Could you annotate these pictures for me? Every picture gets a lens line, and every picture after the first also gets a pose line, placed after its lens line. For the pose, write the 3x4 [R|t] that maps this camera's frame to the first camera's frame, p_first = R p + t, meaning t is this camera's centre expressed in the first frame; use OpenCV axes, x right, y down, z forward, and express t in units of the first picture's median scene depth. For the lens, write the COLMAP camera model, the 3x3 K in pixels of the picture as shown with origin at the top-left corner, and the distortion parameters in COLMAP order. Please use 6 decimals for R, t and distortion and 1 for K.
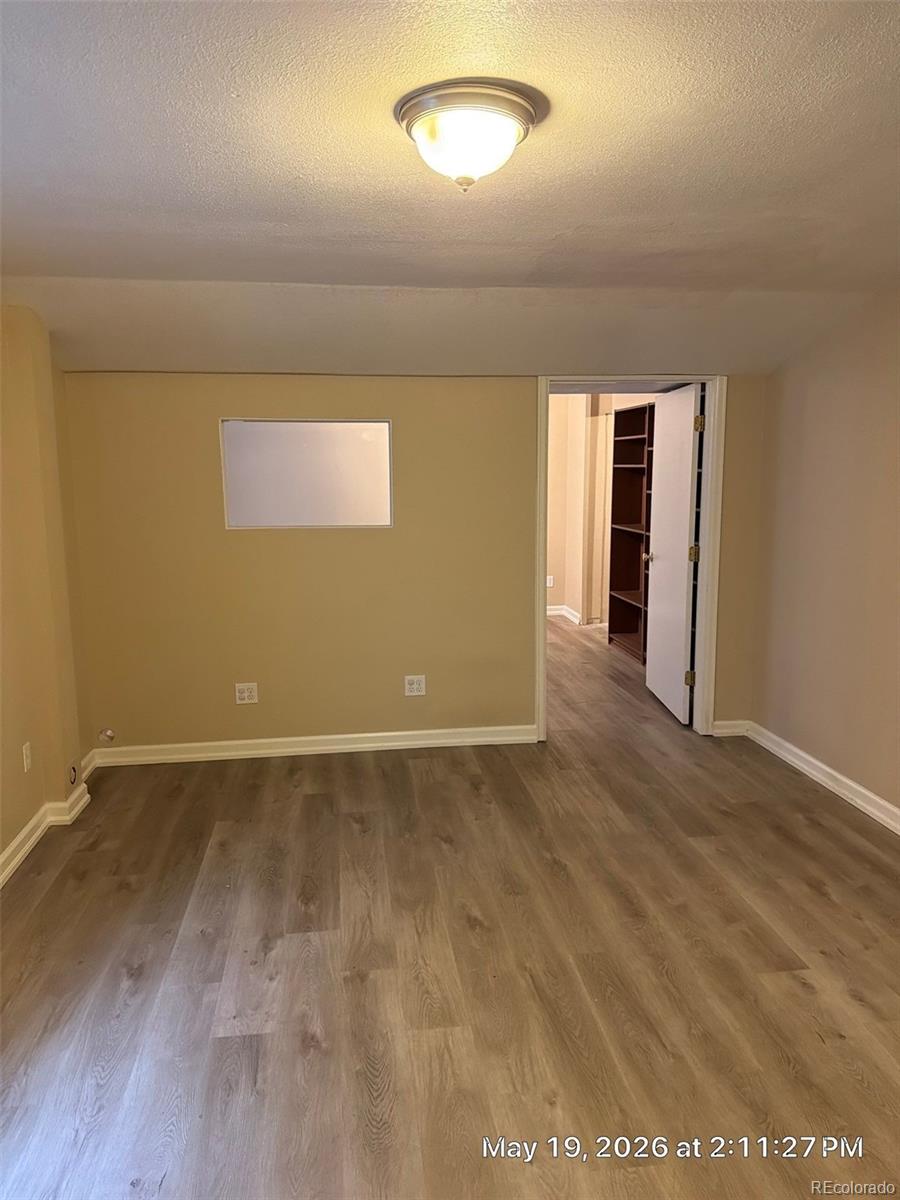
lens RADIAL K [[856.6, 0, 450.0], [0, 856.6, 600.0], [0, 0, 1]] dist [0.010421, -0.001708]
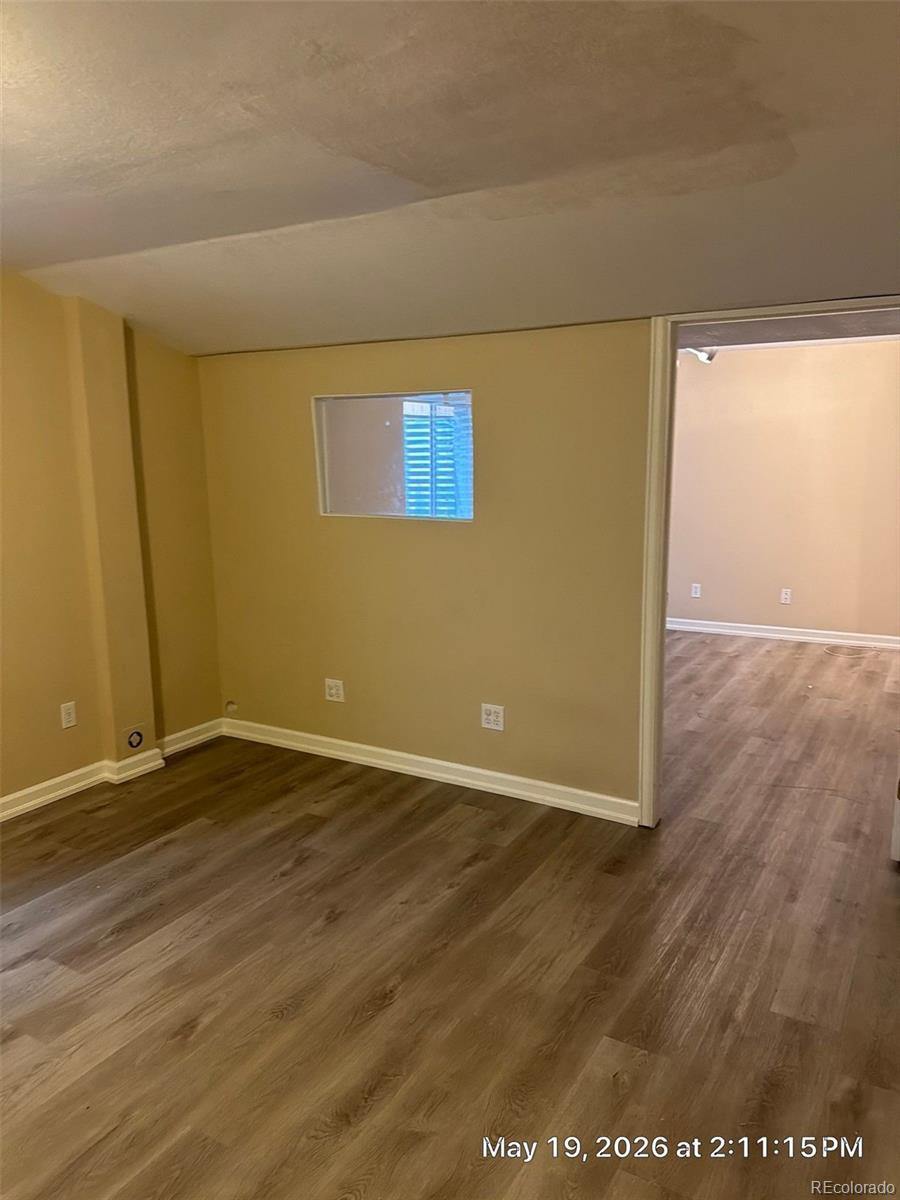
lens RADIAL K [[872.0, 0, 450.0], [0, 872.0, 600.0], [0, 0, 1]] dist [-0.000532, -0.002235]
pose [[0.785384, 0.113132, -0.608583, 0.514899], [-0.092747, 0.993565, 0.065007, -0.075009], [0.612021, 0.005389, 0.790823, 0.389001]]
